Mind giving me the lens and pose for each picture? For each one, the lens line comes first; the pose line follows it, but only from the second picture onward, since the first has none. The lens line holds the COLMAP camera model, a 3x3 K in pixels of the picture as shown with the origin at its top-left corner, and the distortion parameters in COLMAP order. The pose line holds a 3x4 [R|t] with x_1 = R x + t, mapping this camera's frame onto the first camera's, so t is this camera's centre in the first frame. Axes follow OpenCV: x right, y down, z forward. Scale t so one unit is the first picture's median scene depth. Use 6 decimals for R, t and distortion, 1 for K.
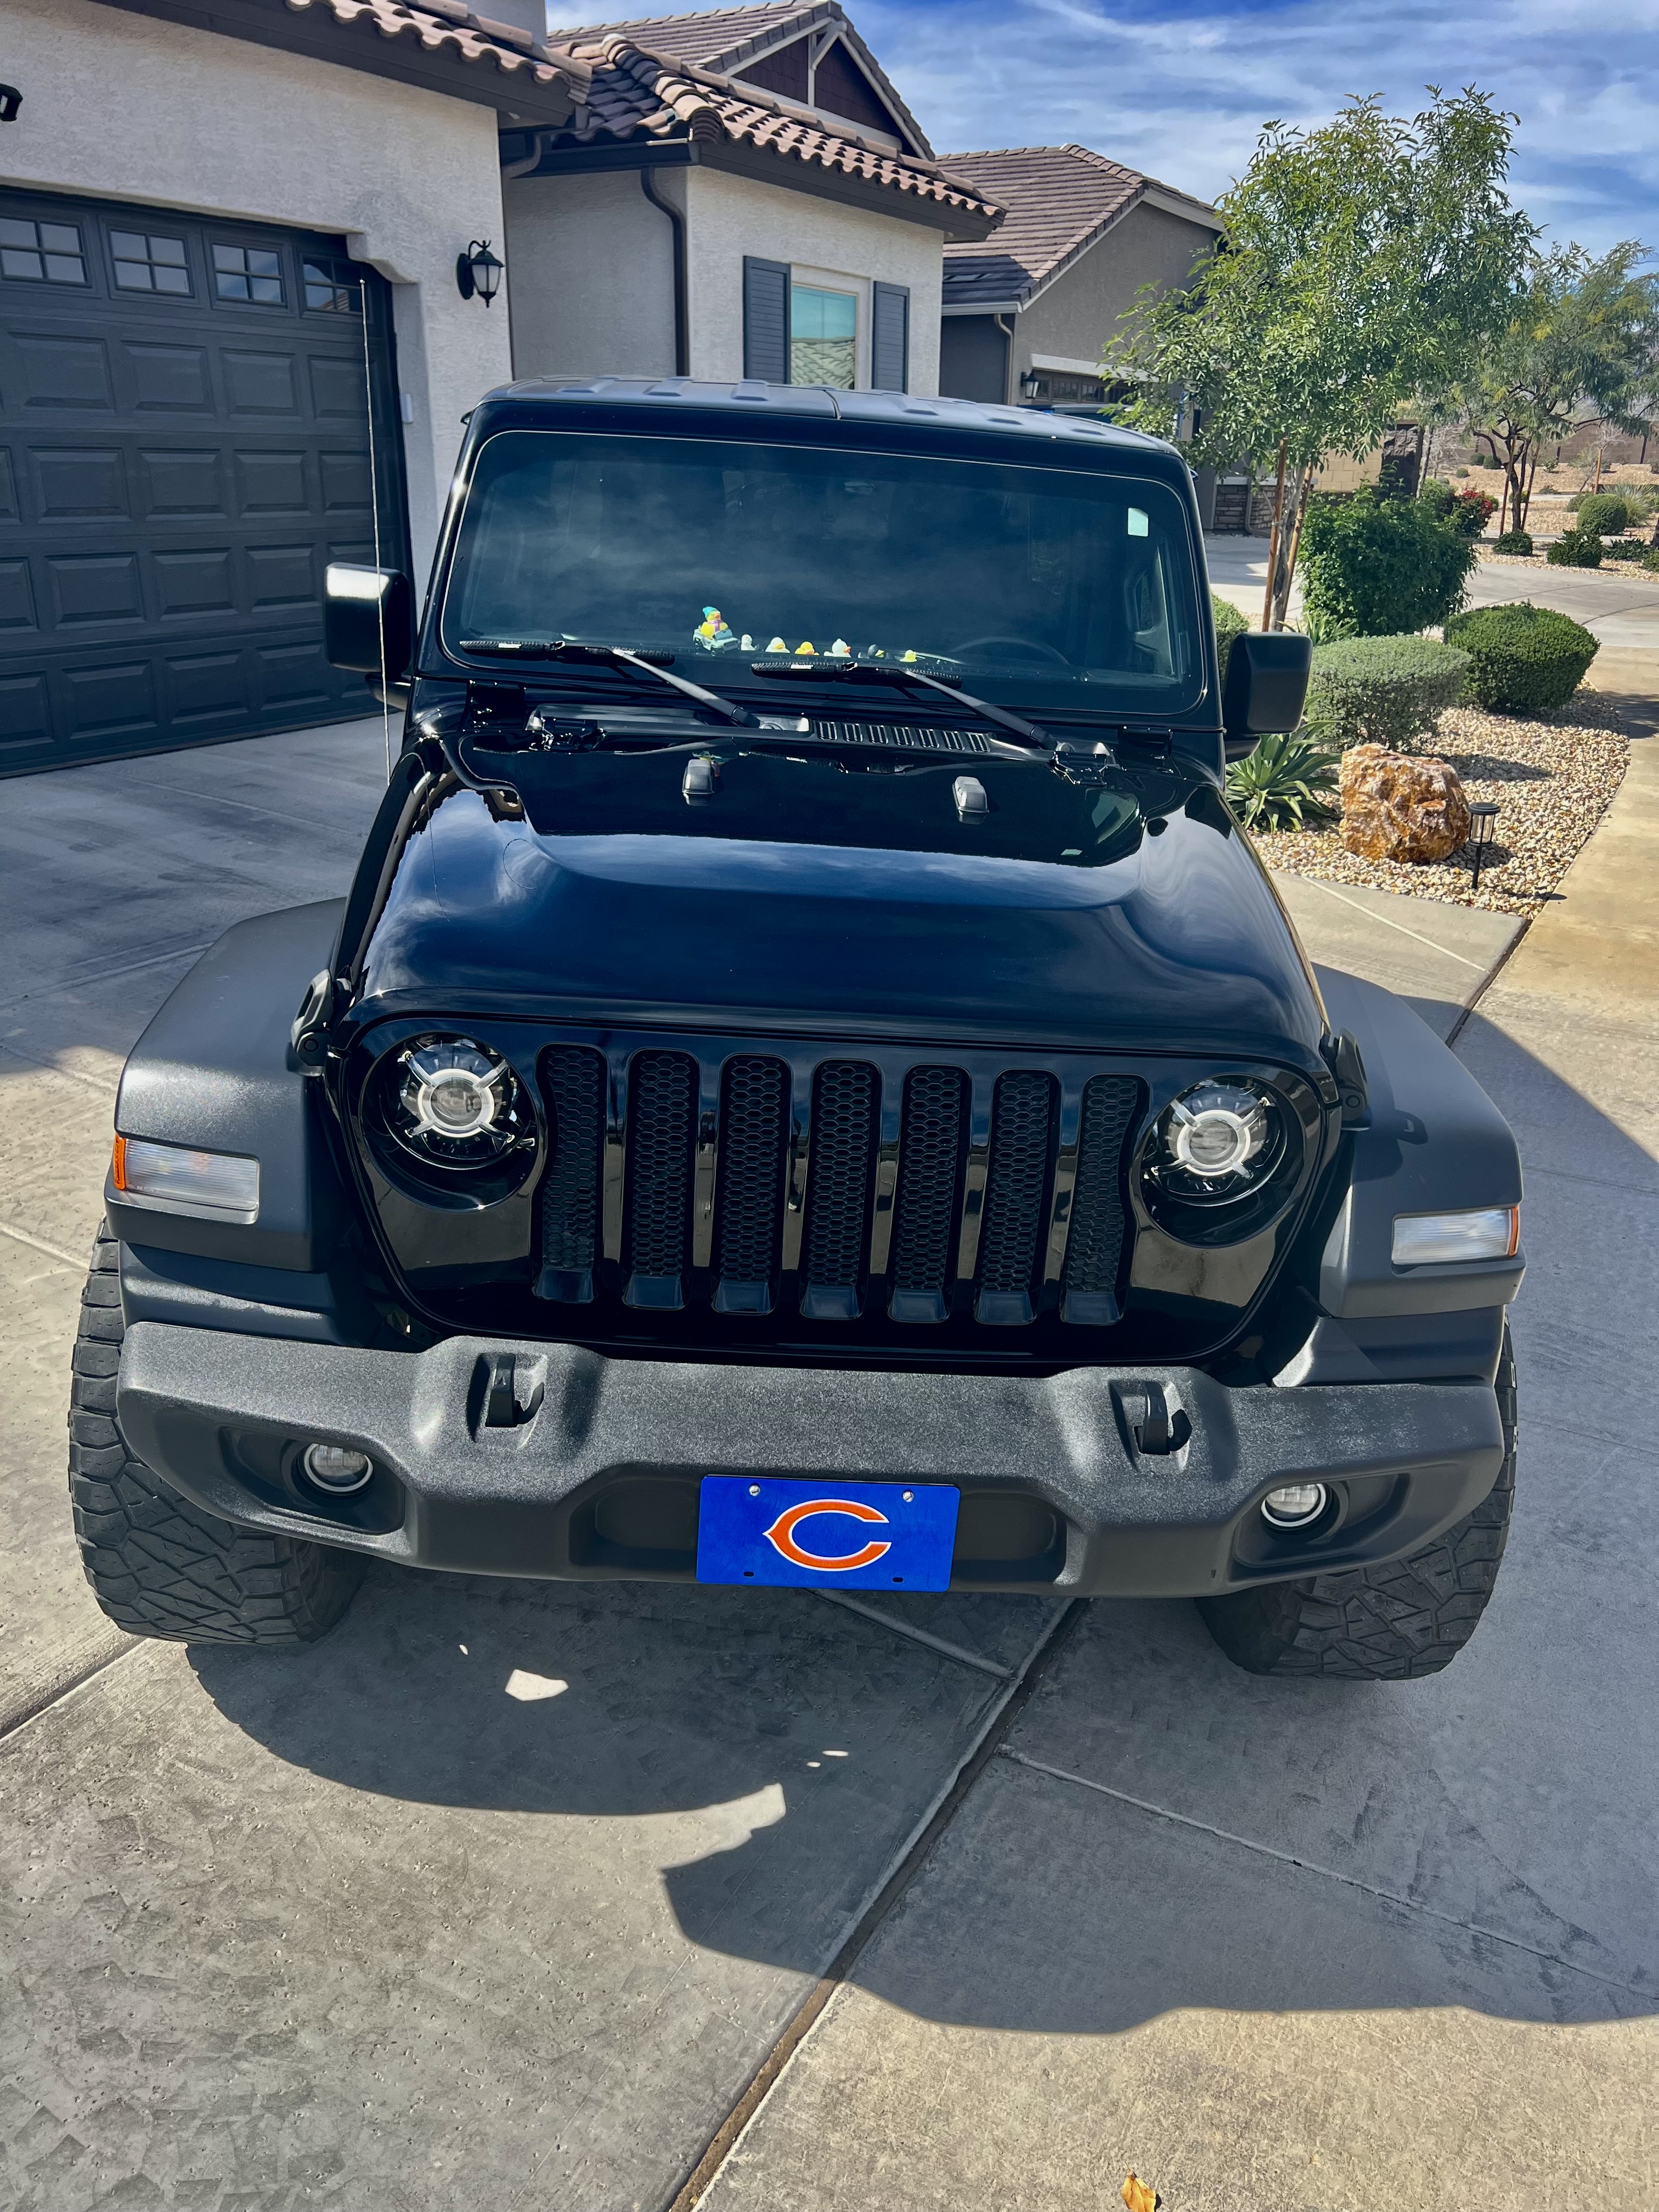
lens RADIAL K [[1676.2, 0, 835.9], [0, 1676.2, 1105.8], [0, 0, 1]] dist [0.033706, -0.036126]
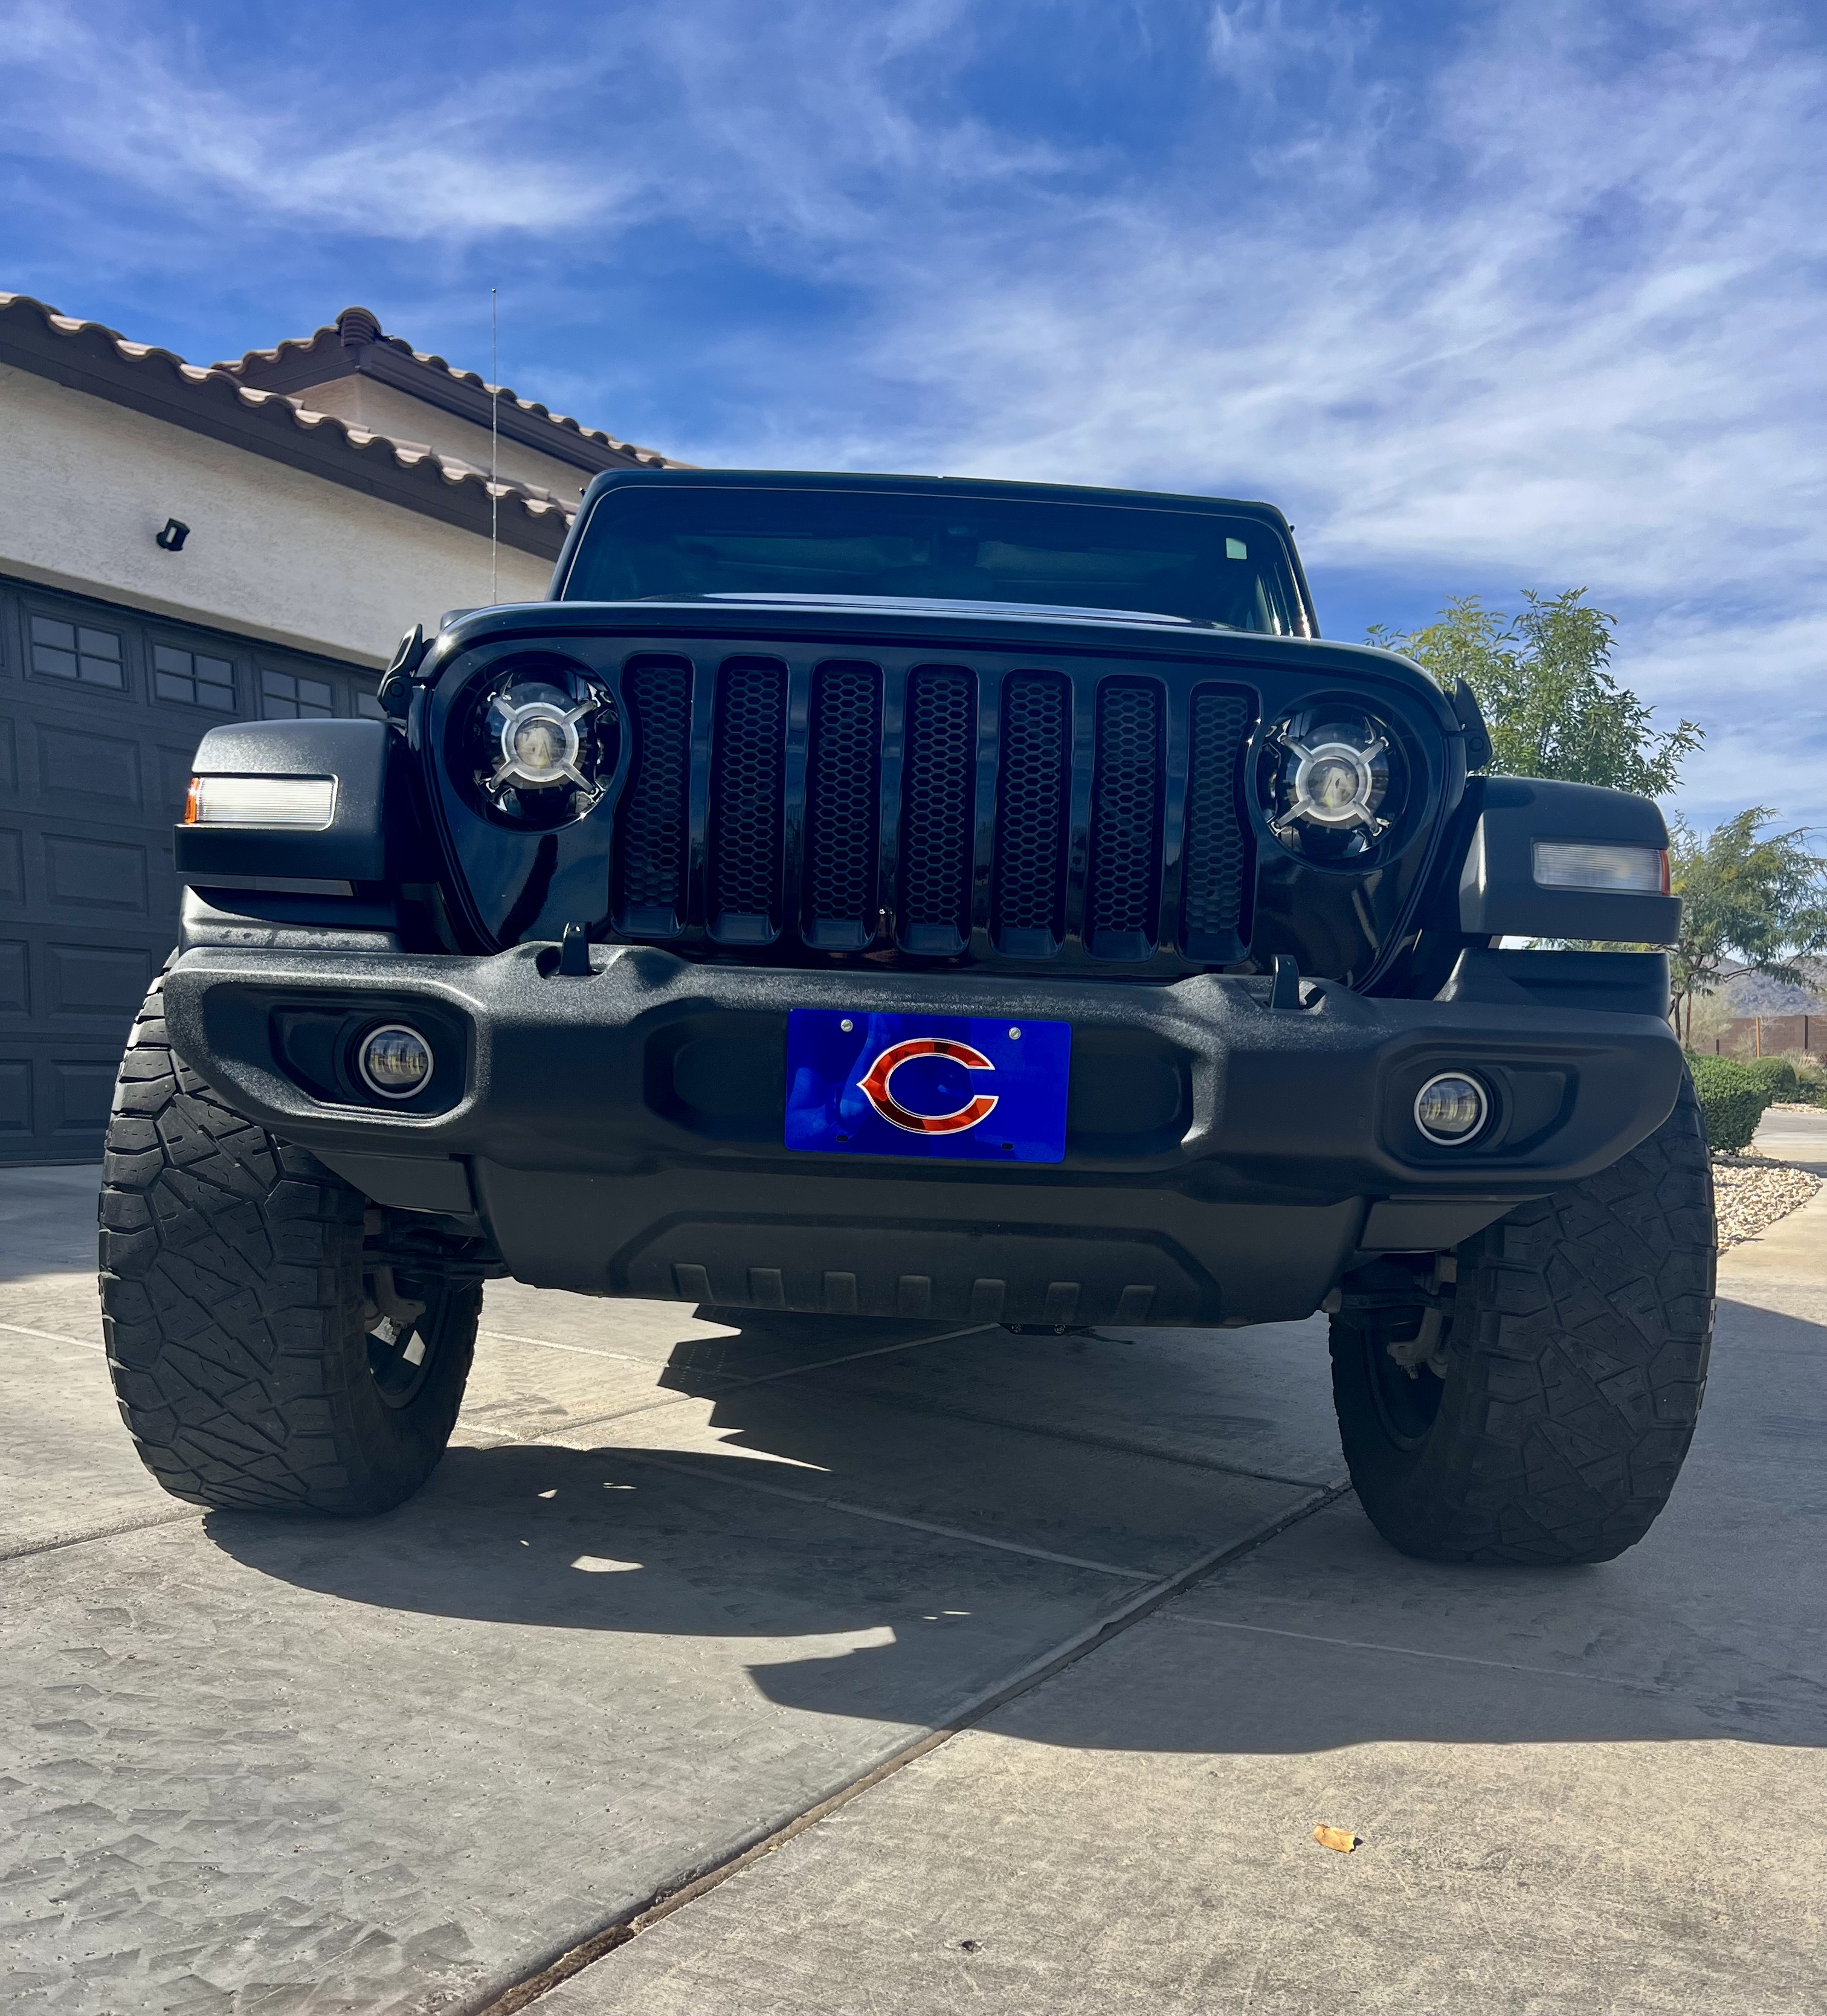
lens RADIAL K [[1803.3, 0, 914.7], [0, 1803.3, 1007.9], [0, 0, 1]] dist [0.022107, -0.000027]
pose [[0.999324, -0.024864, -0.027080, 0.014115], [0.015857, 0.956080, -0.292675, 0.460628], [0.033168, 0.292048, 0.955828, 0.058686]]
